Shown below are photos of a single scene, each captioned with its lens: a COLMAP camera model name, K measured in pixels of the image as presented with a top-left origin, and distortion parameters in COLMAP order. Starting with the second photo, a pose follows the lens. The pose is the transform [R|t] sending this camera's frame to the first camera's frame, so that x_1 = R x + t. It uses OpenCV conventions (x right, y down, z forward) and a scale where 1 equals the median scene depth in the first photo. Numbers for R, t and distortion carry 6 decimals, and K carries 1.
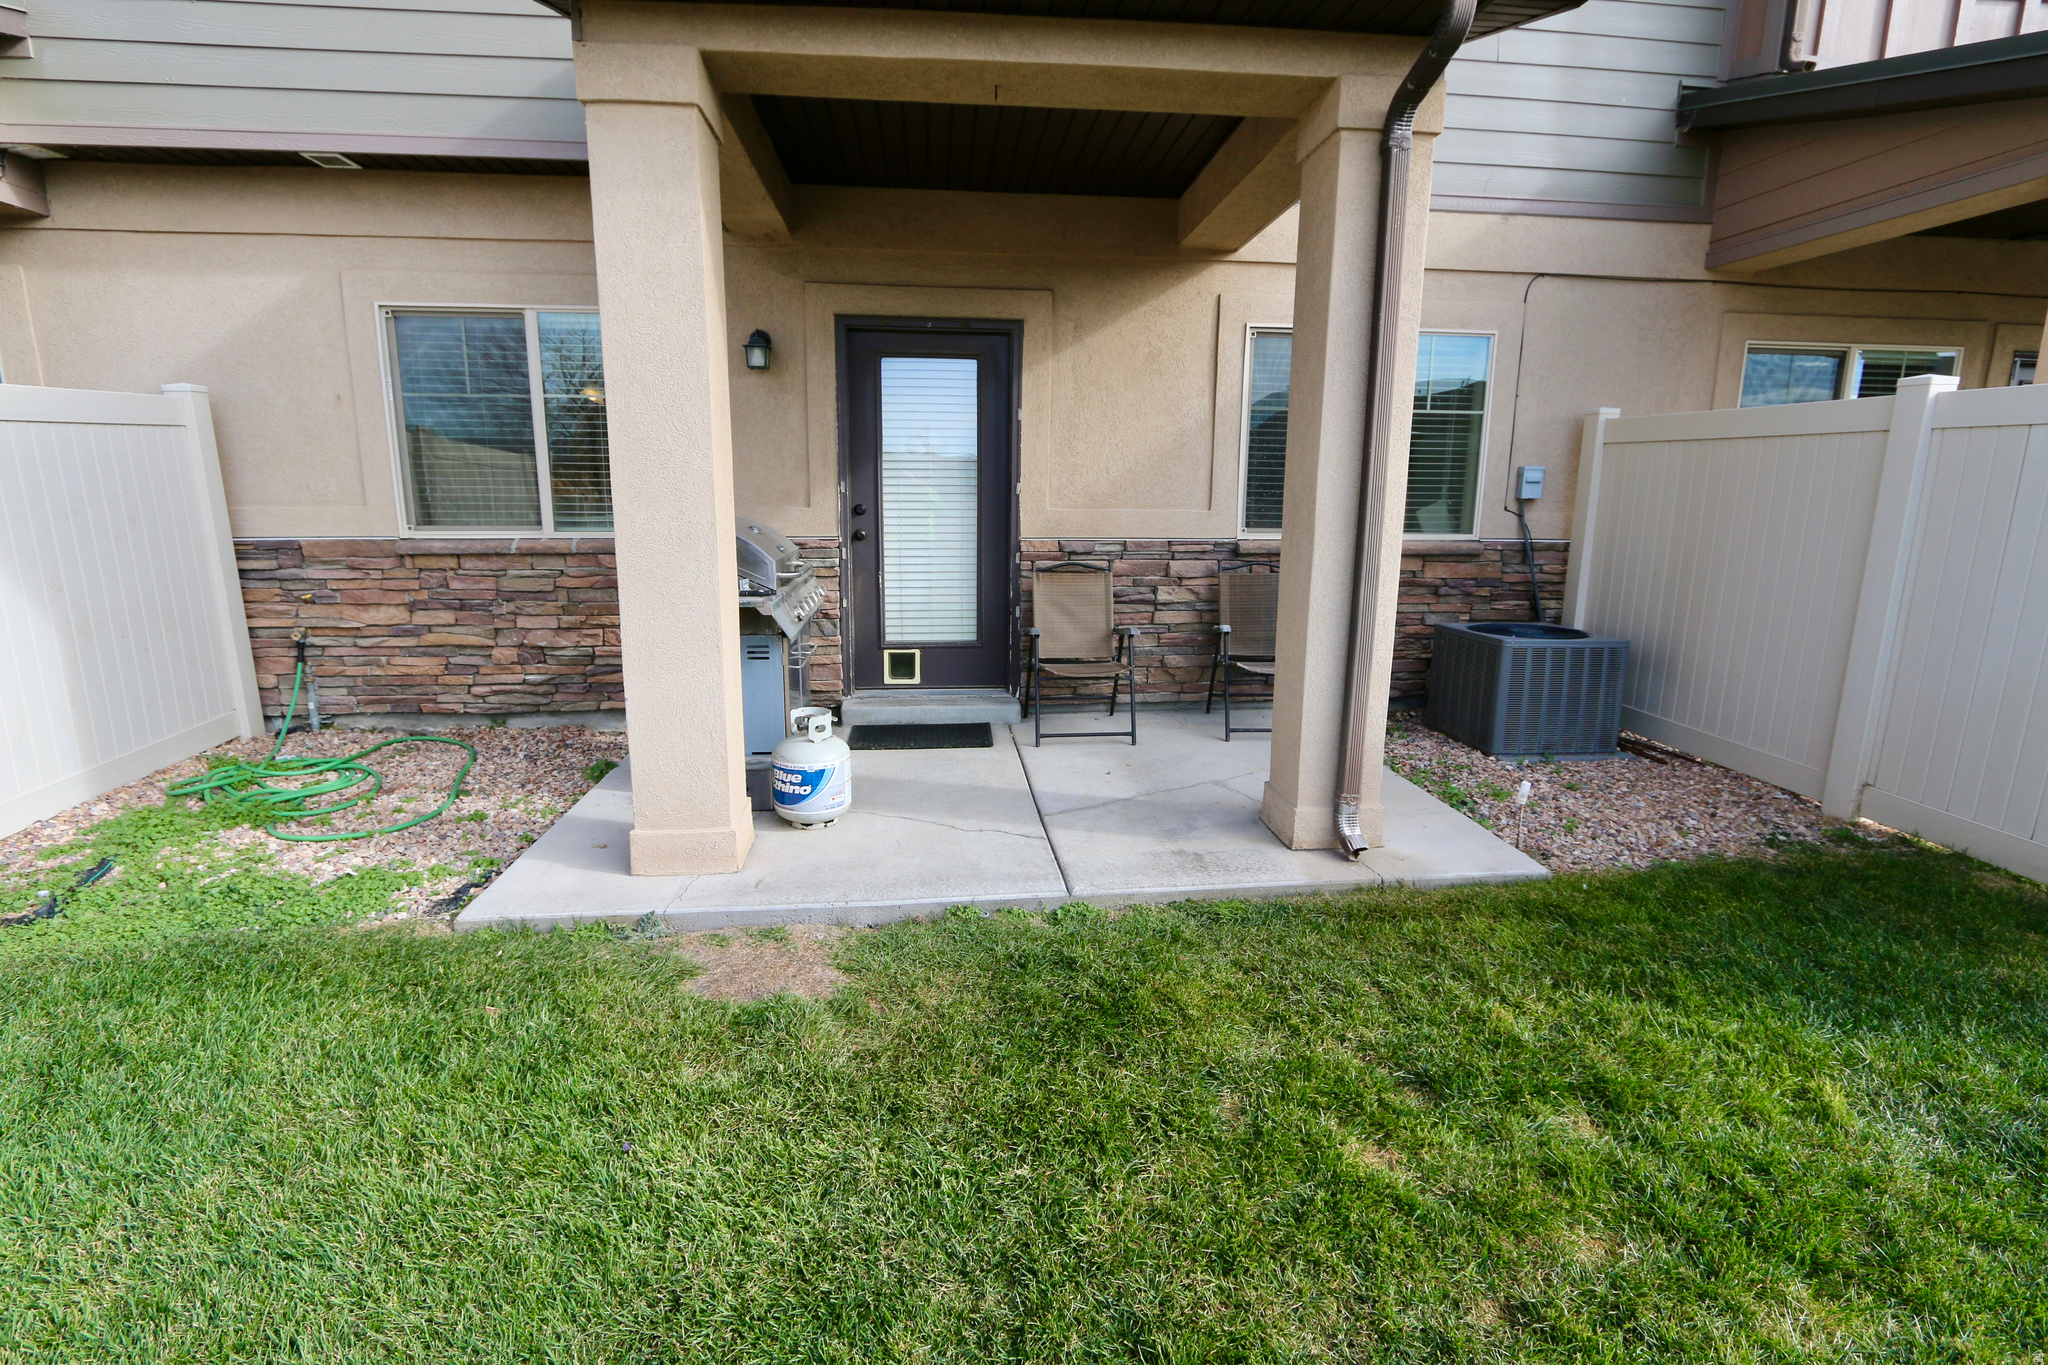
lens RADIAL K [[934.3, 0, 1020.1], [0, 934.3, 666.1], [0, 0, 1]] dist [-0.014287, 0.000767]
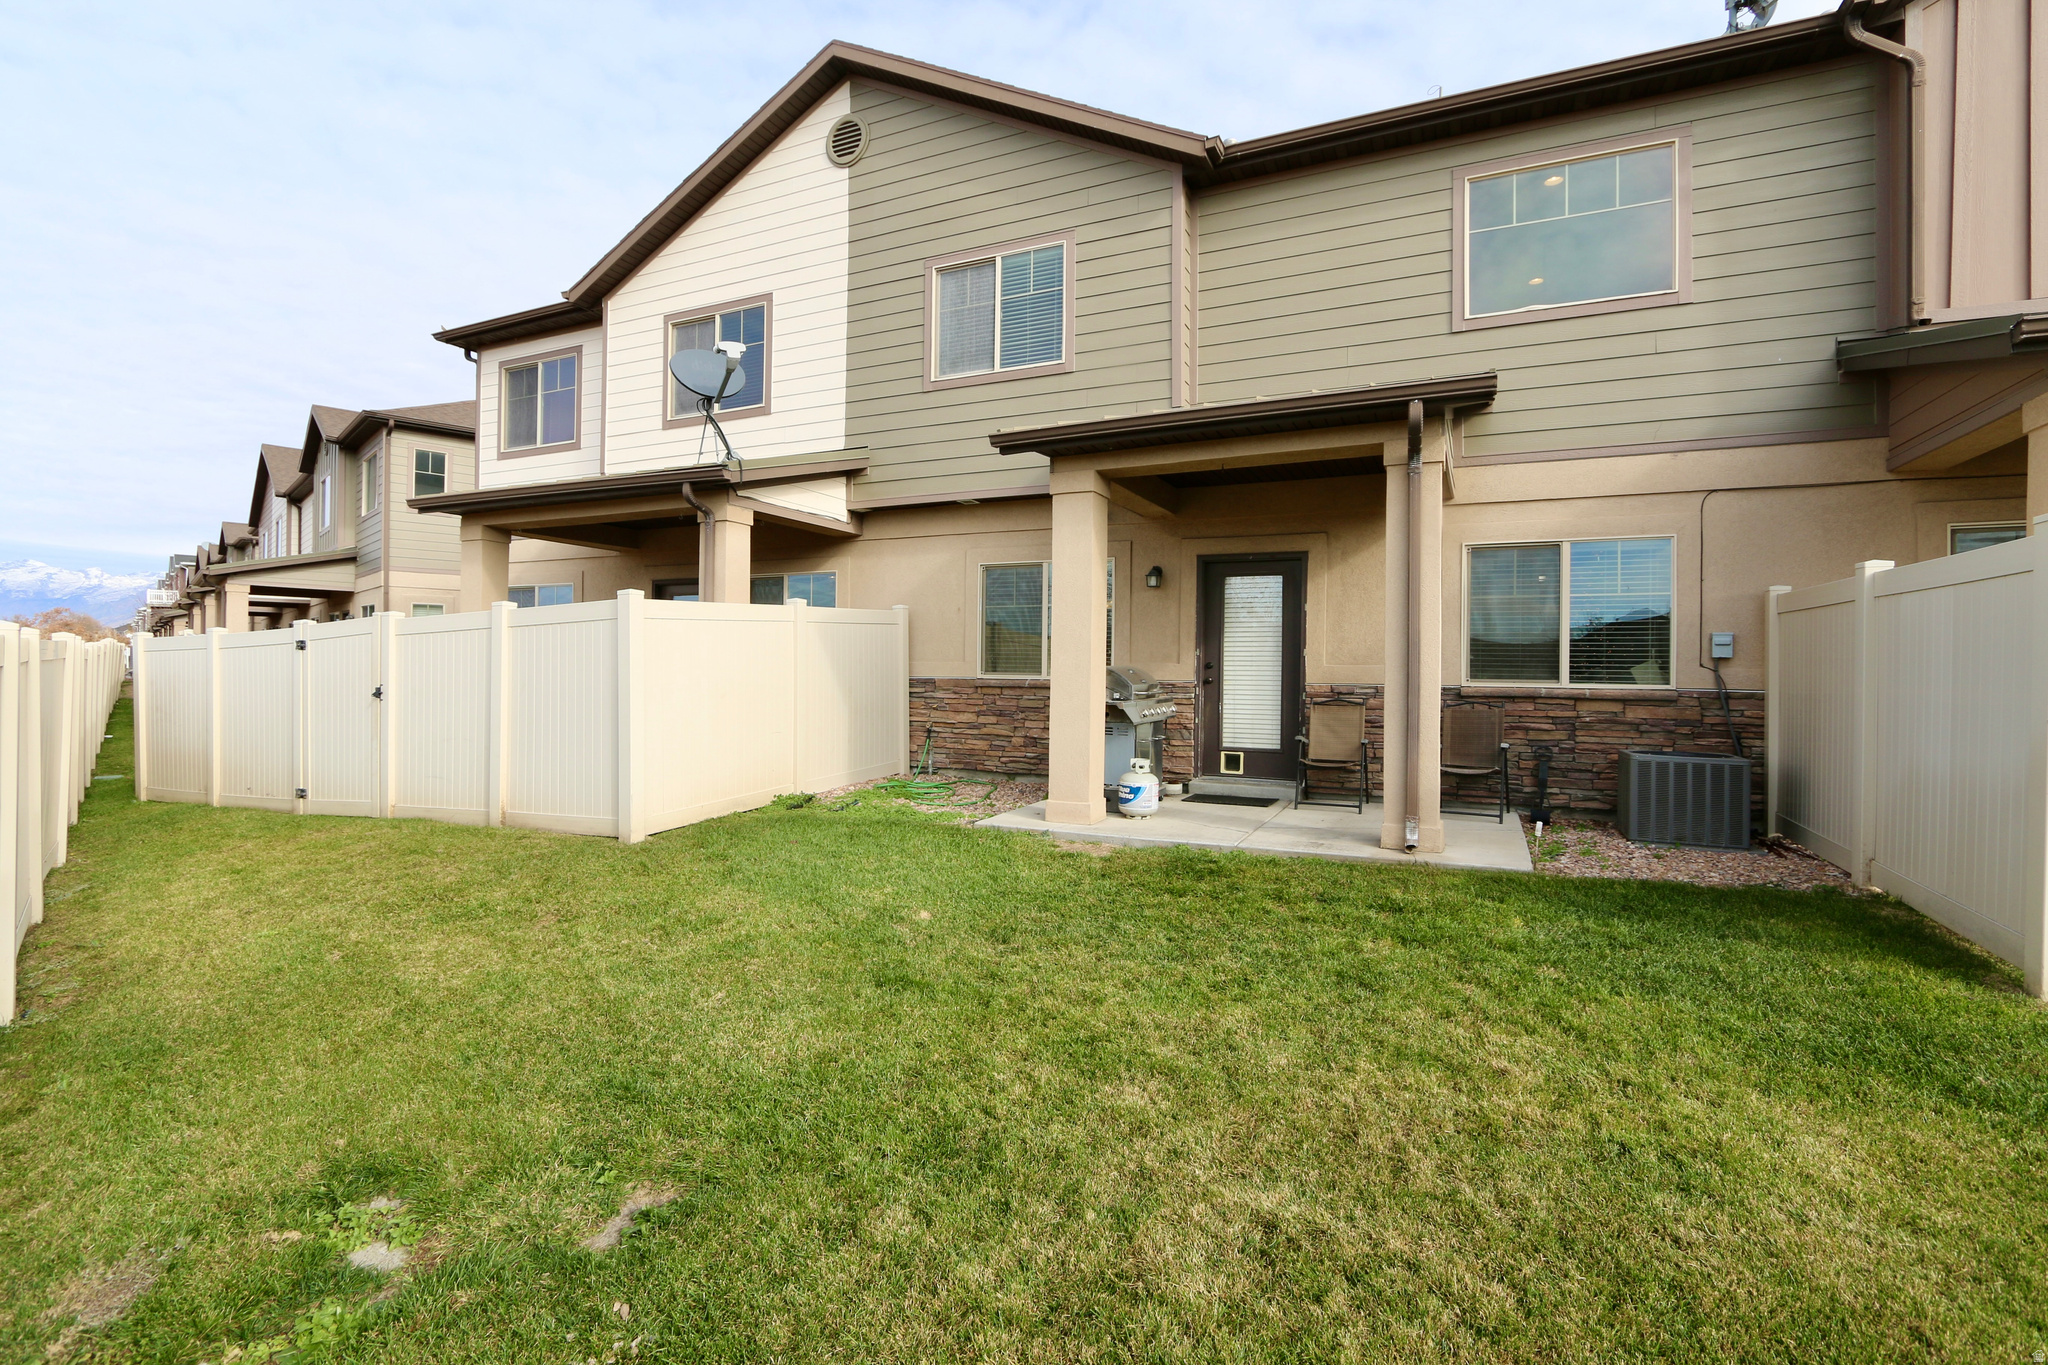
lens RADIAL K [[934.3, 0, 1020.1], [0, 934.3, 666.1], [0, 0, 1]] dist [-0.014287, 0.000767]
pose [[0.851782, 0.000368, -0.523896, 0.431500], [-0.104001, 0.980217, -0.168402, 0.156005], [0.513470, 0.197927, 0.834969, -0.590117]]
